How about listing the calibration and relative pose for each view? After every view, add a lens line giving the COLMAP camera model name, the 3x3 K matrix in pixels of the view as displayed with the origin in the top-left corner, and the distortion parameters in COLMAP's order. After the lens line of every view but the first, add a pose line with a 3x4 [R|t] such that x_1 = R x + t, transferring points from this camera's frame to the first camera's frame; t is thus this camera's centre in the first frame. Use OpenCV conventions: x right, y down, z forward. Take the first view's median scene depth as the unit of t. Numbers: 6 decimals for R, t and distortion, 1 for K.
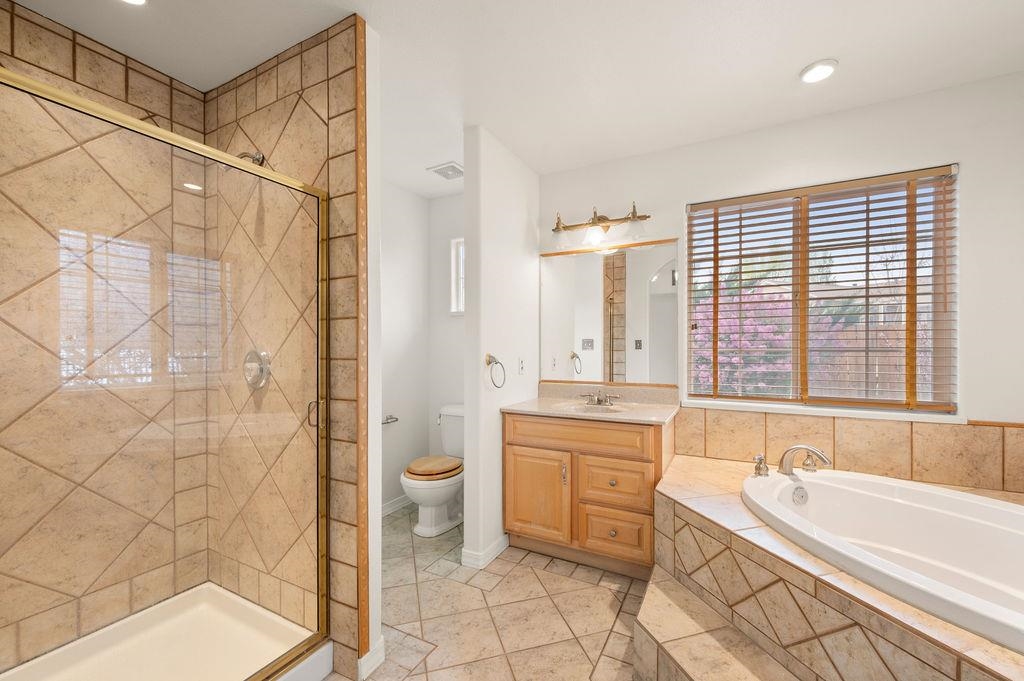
lens RADIAL K [[409.0, 0, 512.2], [0, 409.0, 355.1], [0, 0, 1]] dist [0.001711, -0.000021]
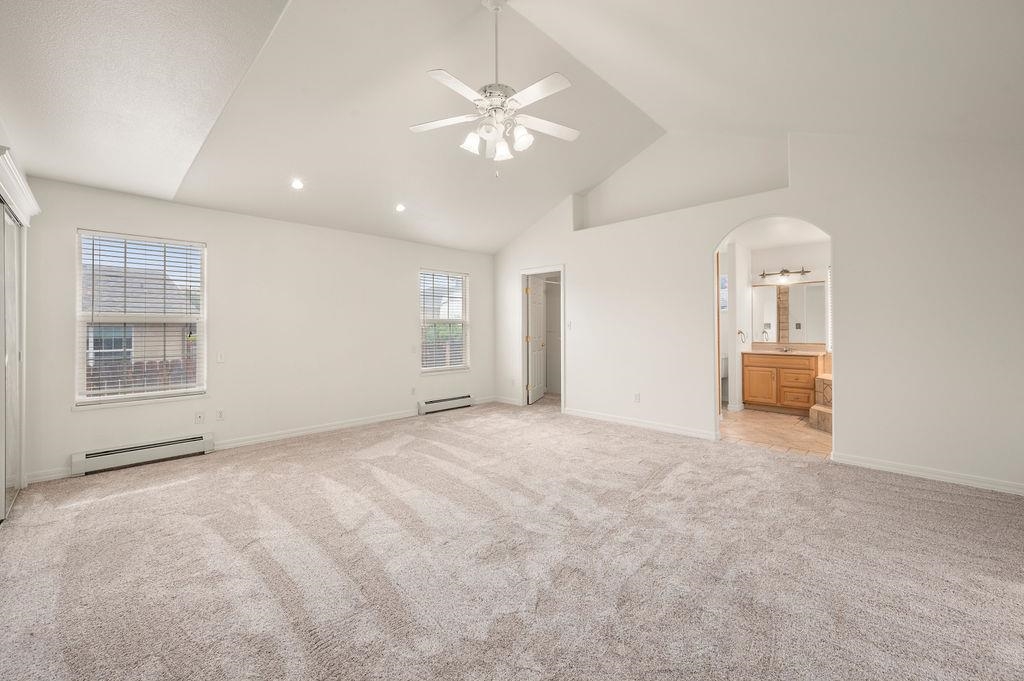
lens RADIAL K [[406.9, 0, 516.4], [0, 406.9, 339.1], [0, 0, 1]] dist [0.000515, -0.000117]
pose [[0.962927, -0.009768, -0.269586, -0.777459], [0.007628, 0.999931, -0.008985, 0.074771], [0.269655, 0.006595, 0.962934, -1.998871]]
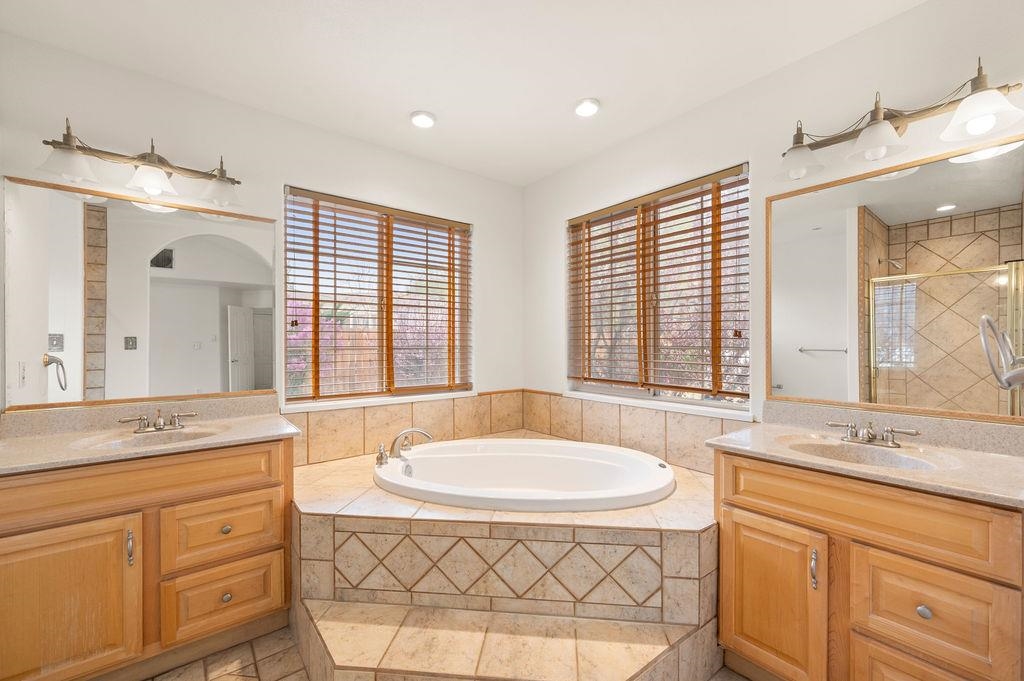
lens RADIAL K [[418.7, 0, 513.0], [0, 418.7, 351.7], [0, 0, 1]] dist [-0.000644, -0.000321]
pose [[0.391072, -0.014072, 0.920252, -0.244511], [0.020873, 0.999762, 0.006417, -0.002590], [-0.920123, 0.016699, 0.391273, 0.223033]]
